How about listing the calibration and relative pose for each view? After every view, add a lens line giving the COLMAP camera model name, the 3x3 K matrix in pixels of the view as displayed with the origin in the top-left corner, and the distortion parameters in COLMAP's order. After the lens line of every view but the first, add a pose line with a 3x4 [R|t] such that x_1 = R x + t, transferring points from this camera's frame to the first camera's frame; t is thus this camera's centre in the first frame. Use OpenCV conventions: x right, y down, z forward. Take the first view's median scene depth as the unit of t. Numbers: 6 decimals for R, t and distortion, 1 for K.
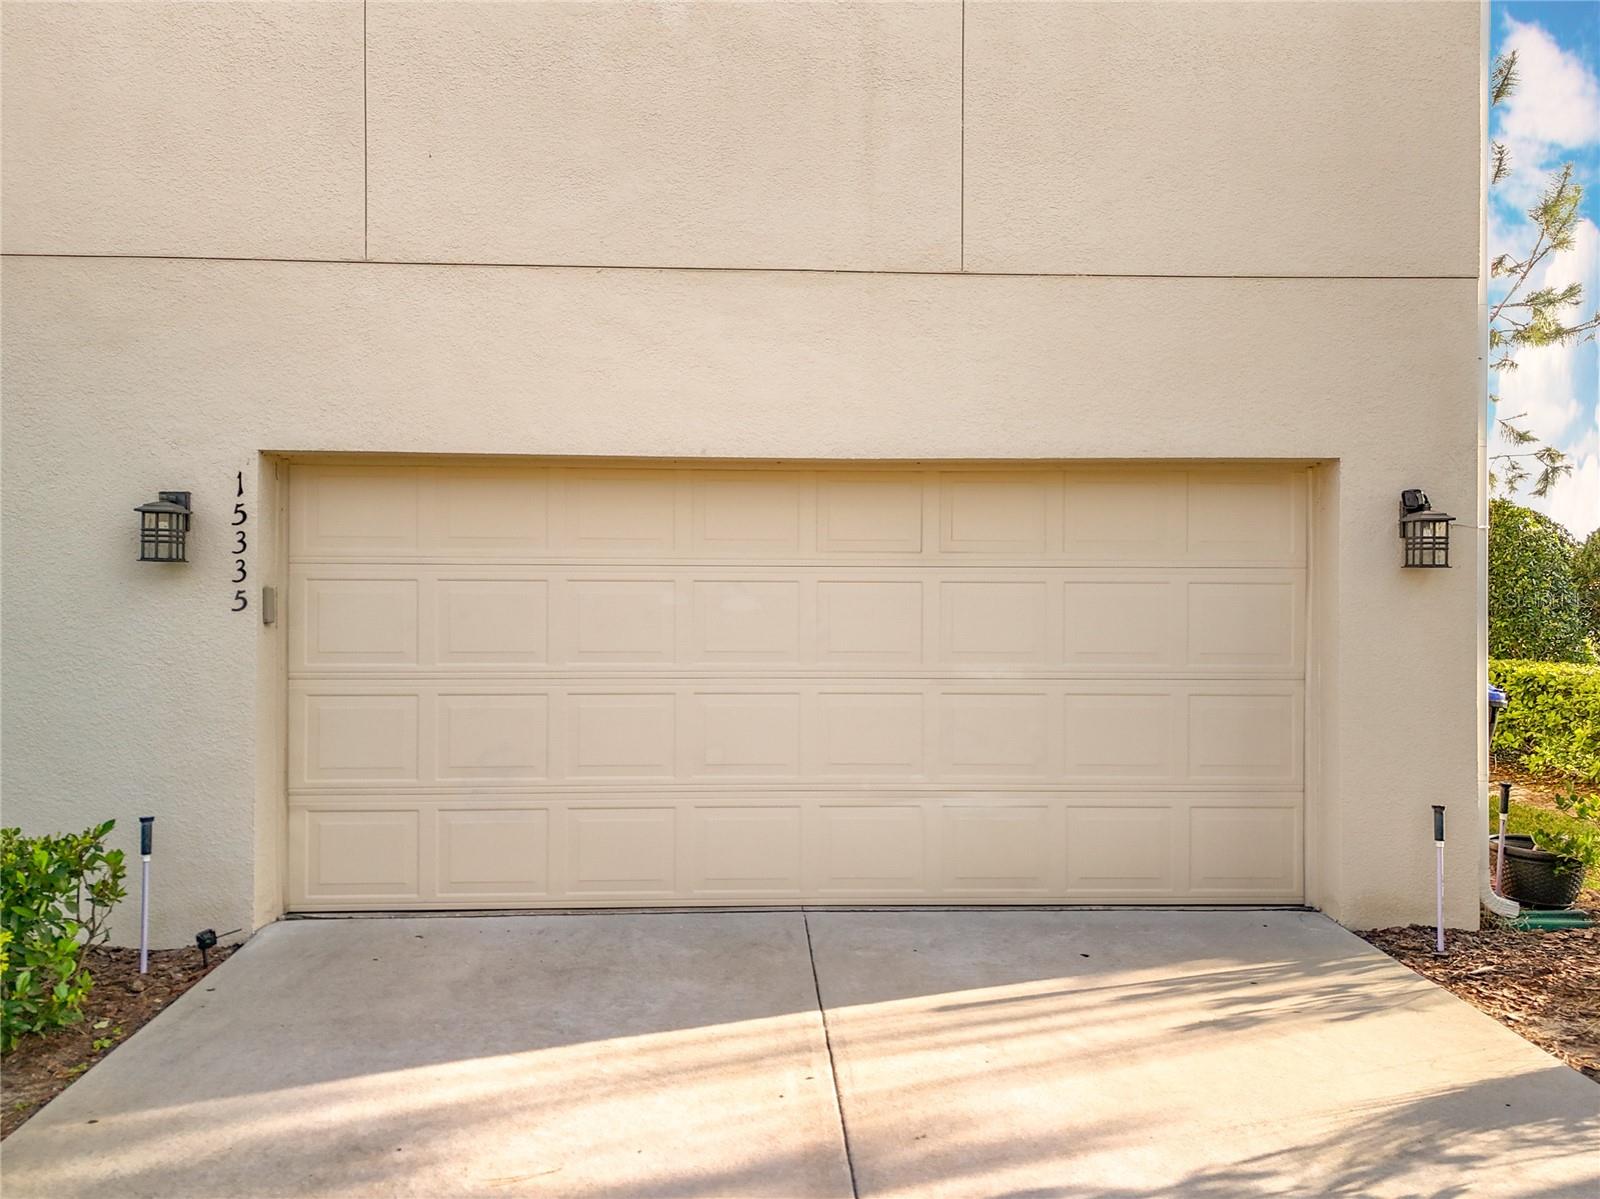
lens RADIAL K [[1188.7, 0, 792.7], [0, 1188.7, 597.2], [0, 0, 1]] dist [0.094263, -0.099266]
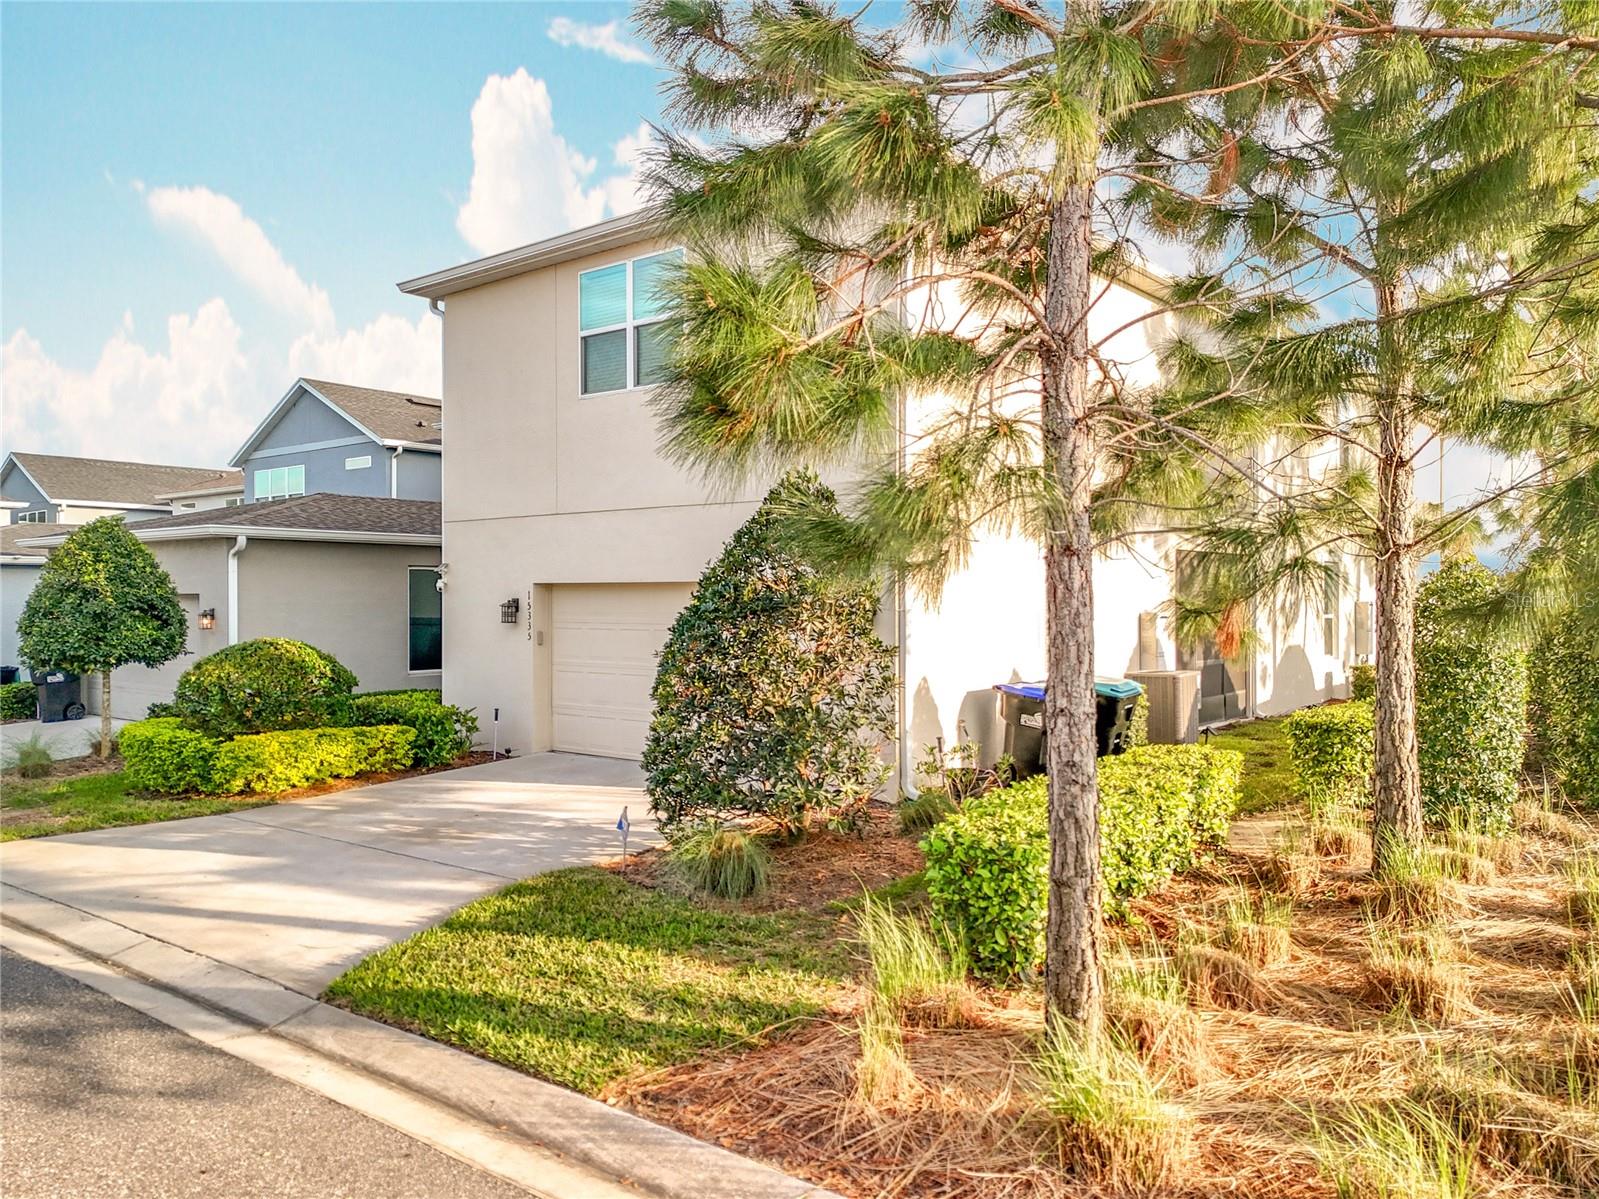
lens RADIAL K [[1187.9, 0, 792.2], [0, 1187.9, 597.2], [0, 0, 1]] dist [0.094263, -0.099266]
pose [[0.748546, -0.005366, -0.663061, 1.780298], [0.014855, 0.999852, 0.008679, -0.100377], [0.662916, -0.016346, 0.748515, -0.650223]]
